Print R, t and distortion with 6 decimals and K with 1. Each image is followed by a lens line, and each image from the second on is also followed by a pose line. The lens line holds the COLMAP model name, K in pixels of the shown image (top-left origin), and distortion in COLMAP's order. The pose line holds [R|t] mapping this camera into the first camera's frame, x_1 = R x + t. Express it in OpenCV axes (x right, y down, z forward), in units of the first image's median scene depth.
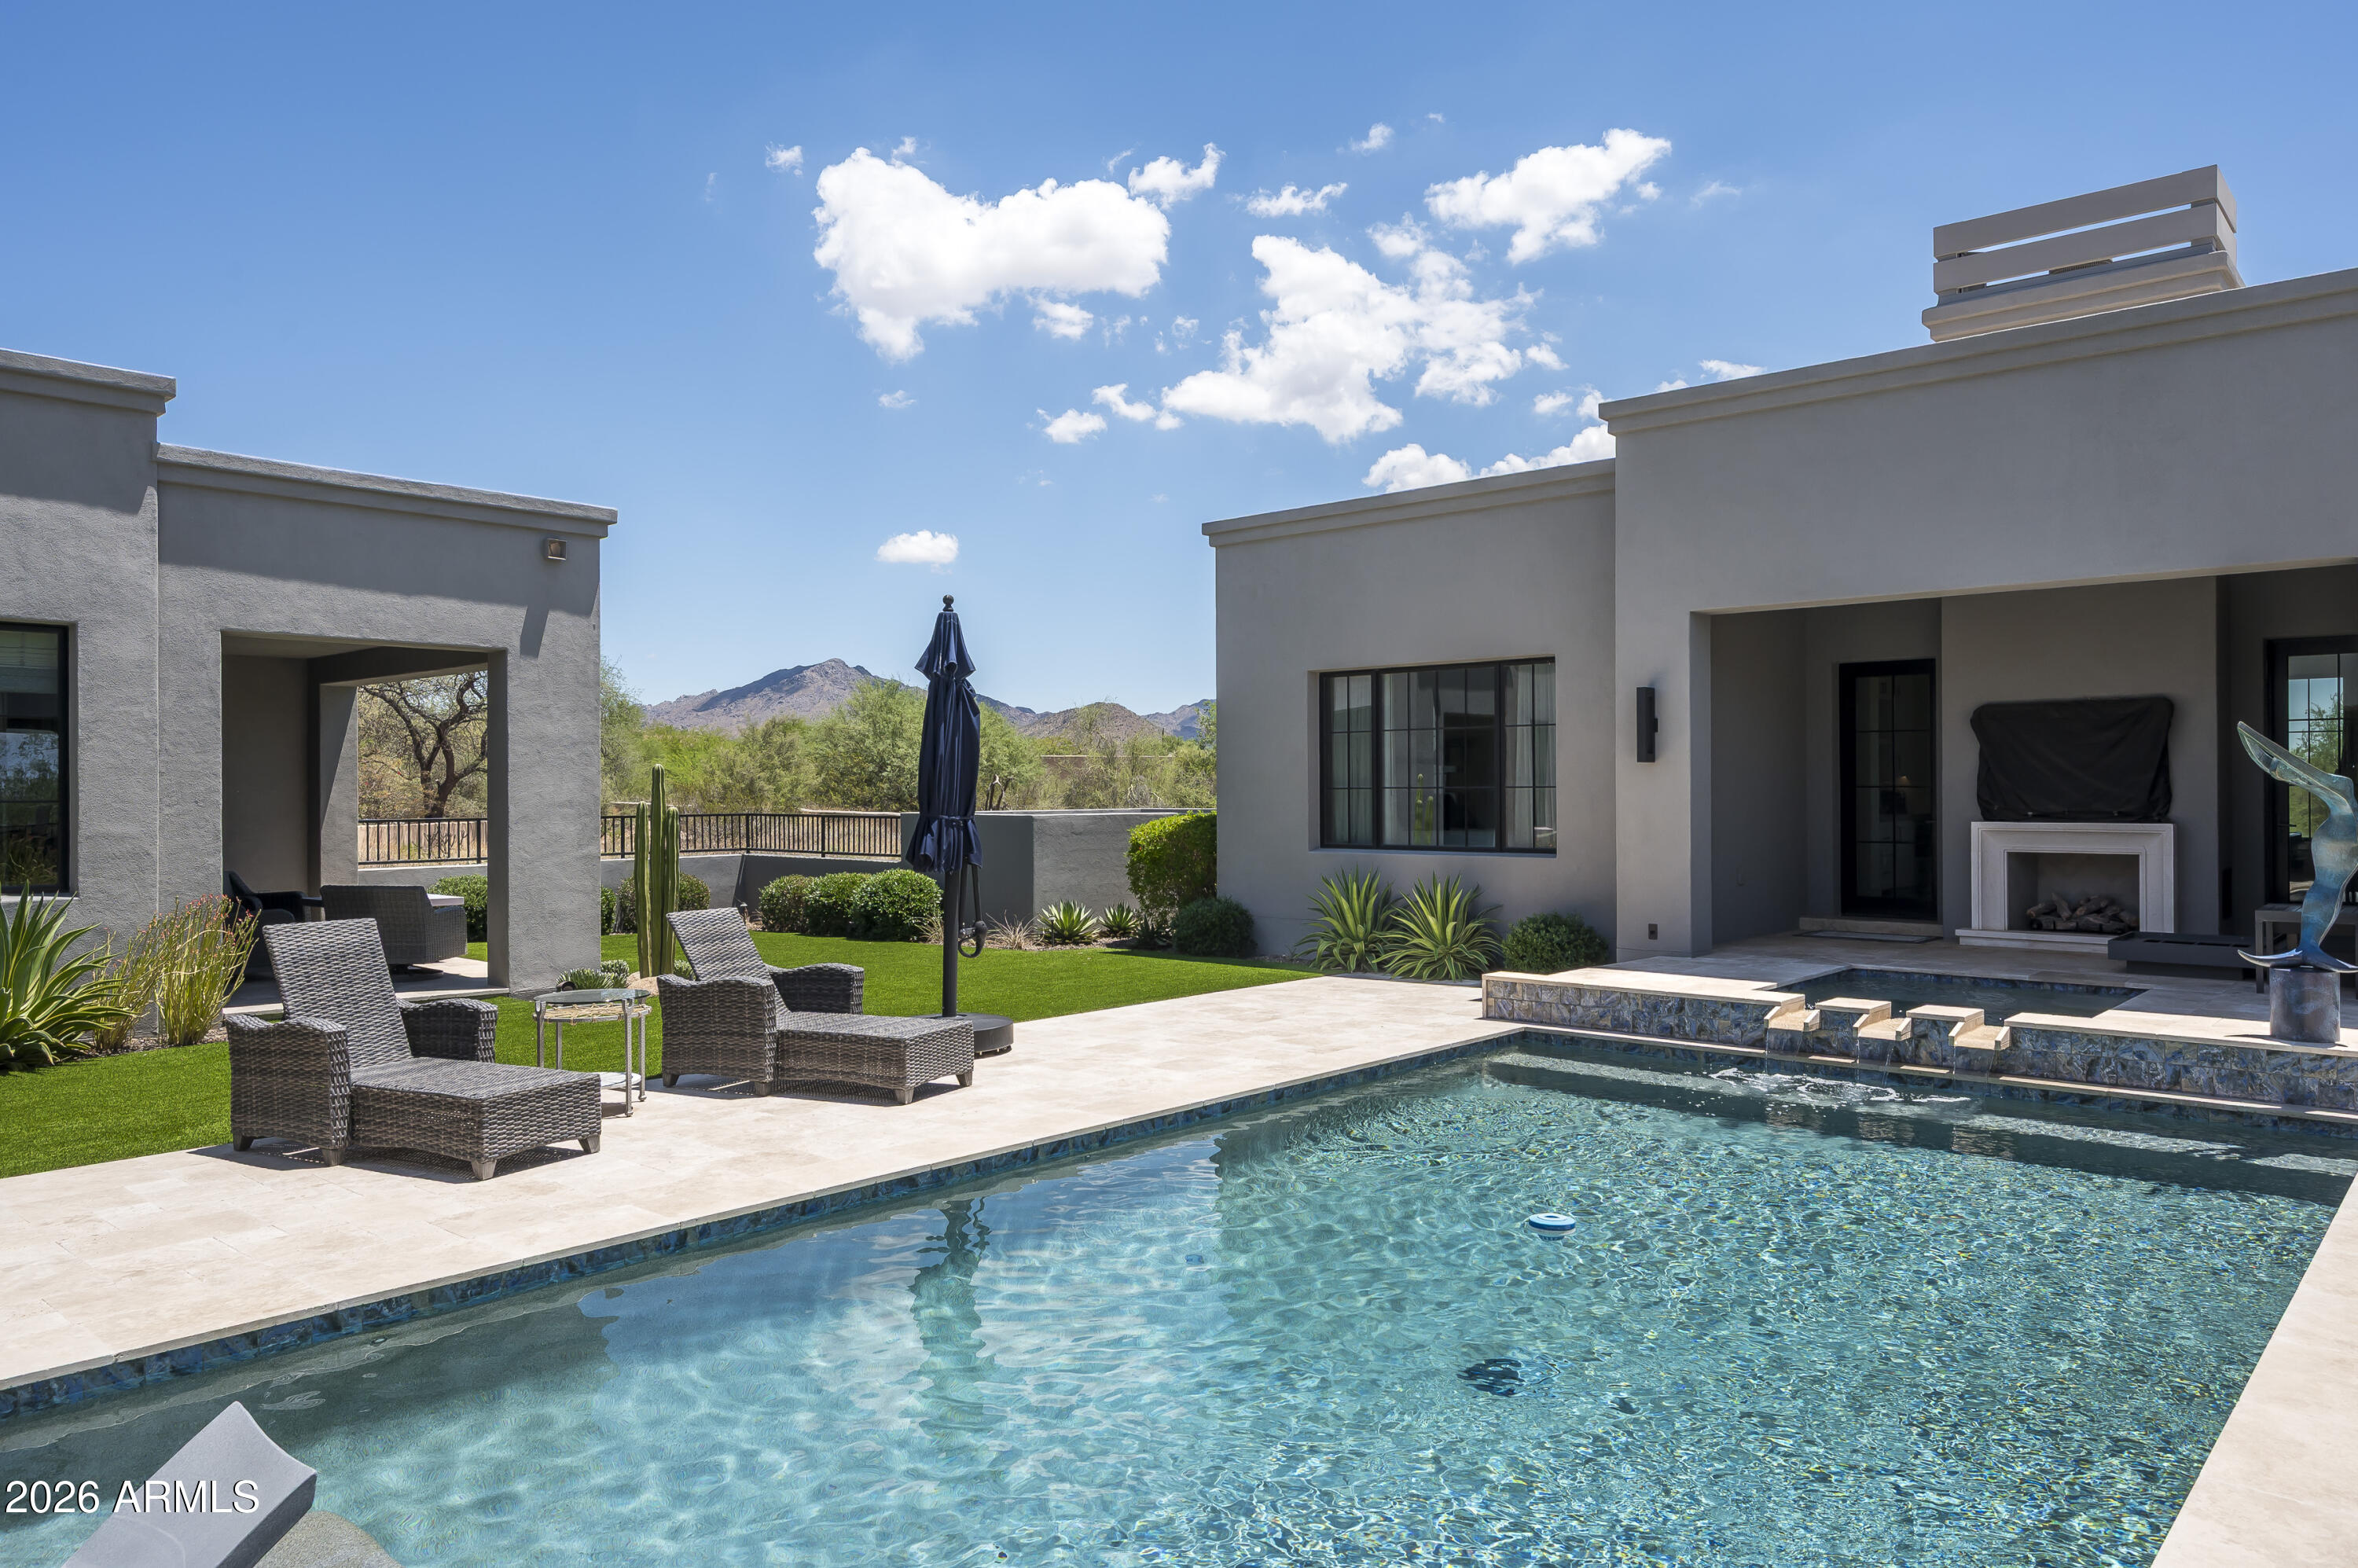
lens RADIAL K [[1542.1, 0, 1186.3], [0, 1542.1, 784.7], [0, 0, 1]] dist [0.006363, 0.000765]
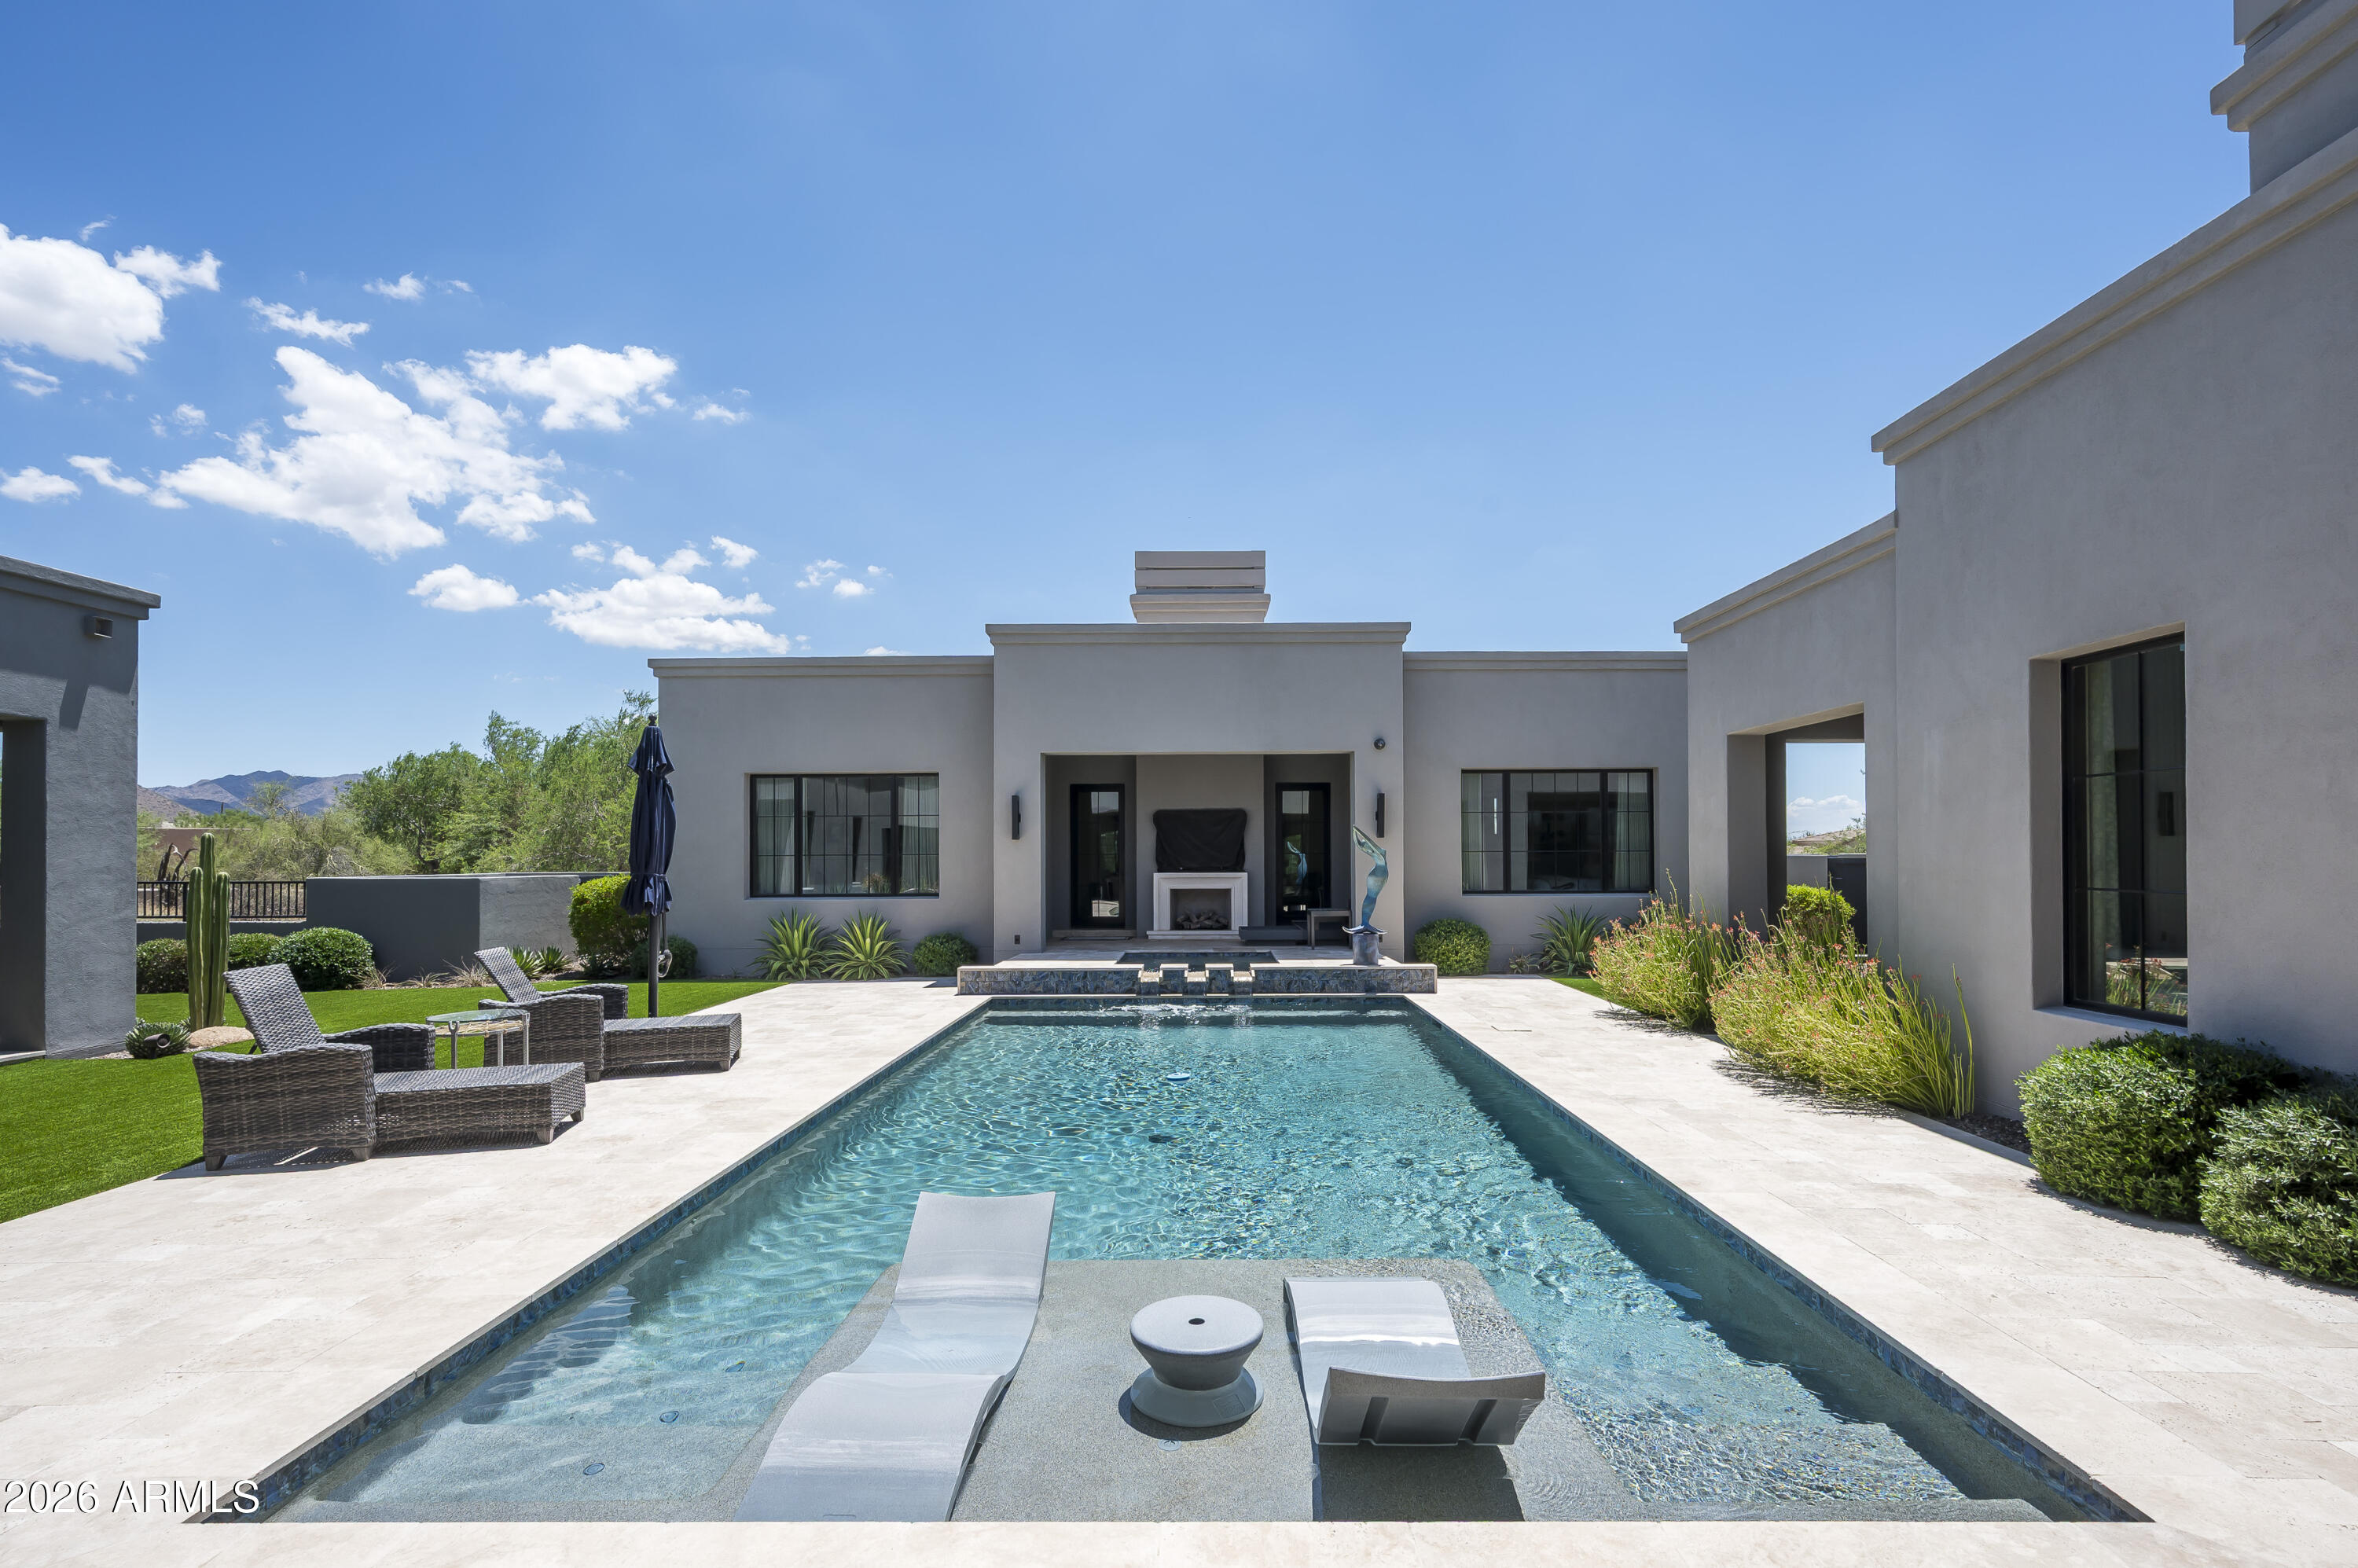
lens RADIAL K [[1135.9, 0, 1151.7], [0, 1135.9, 852.7], [0, 0, 1]] dist [0.005582, 0.000941]
pose [[0.766431, 0.001483, 0.642325, -0.362614], [0.000044, 0.999997, -0.002362, 0.002531], [-0.642327, 0.001839, 0.766429, -0.051696]]
